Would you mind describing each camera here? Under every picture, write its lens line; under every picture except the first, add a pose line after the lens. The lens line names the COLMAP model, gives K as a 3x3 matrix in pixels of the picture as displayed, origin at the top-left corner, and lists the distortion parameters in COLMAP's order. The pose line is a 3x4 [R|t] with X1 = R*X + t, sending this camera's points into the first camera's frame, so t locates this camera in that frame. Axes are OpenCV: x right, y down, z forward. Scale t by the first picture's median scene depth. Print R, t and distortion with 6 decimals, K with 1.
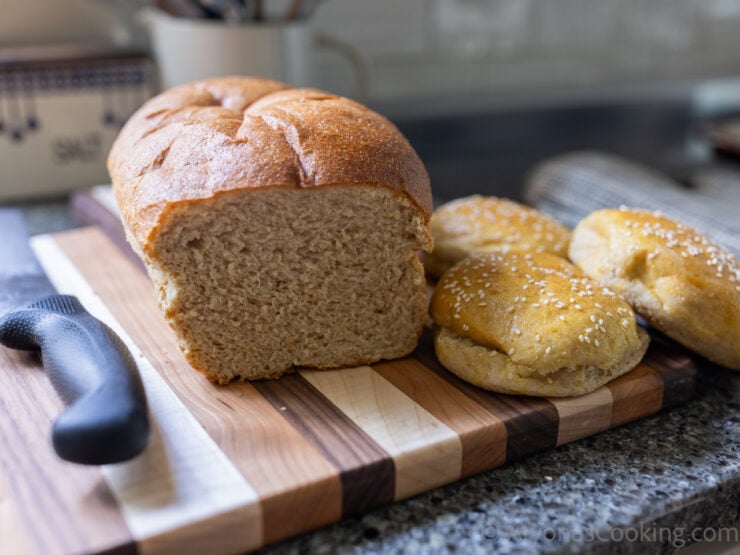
lens RADIAL K [[879.3, 0, 369.4], [0, 879.3, 246.1], [0, 0, 1]] dist [0.012448, 0.012157]
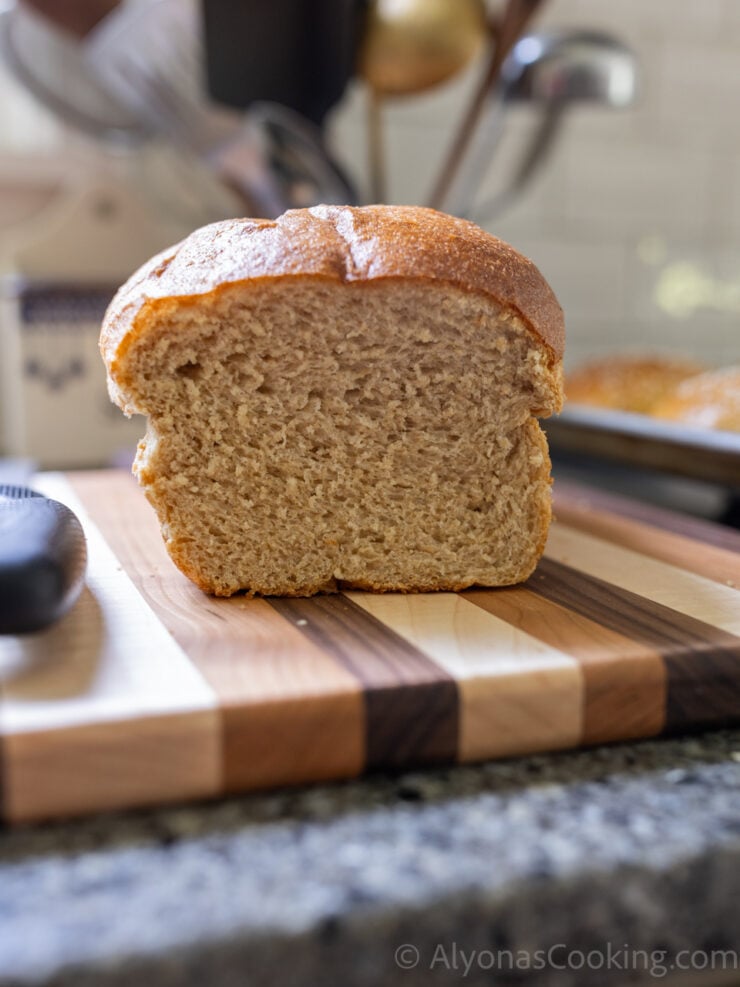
lens RADIAL K [[1172.8, 0, 370.0], [0, 1172.8, 493.5], [0, 0, 1]] dist [0.012448, 0.012157]
pose [[0.983264, 0.021563, -0.180906, 0.095262], [-0.049283, 0.987431, -0.150171, 0.207899], [0.175394, 0.156574, 0.971968, 0.172011]]
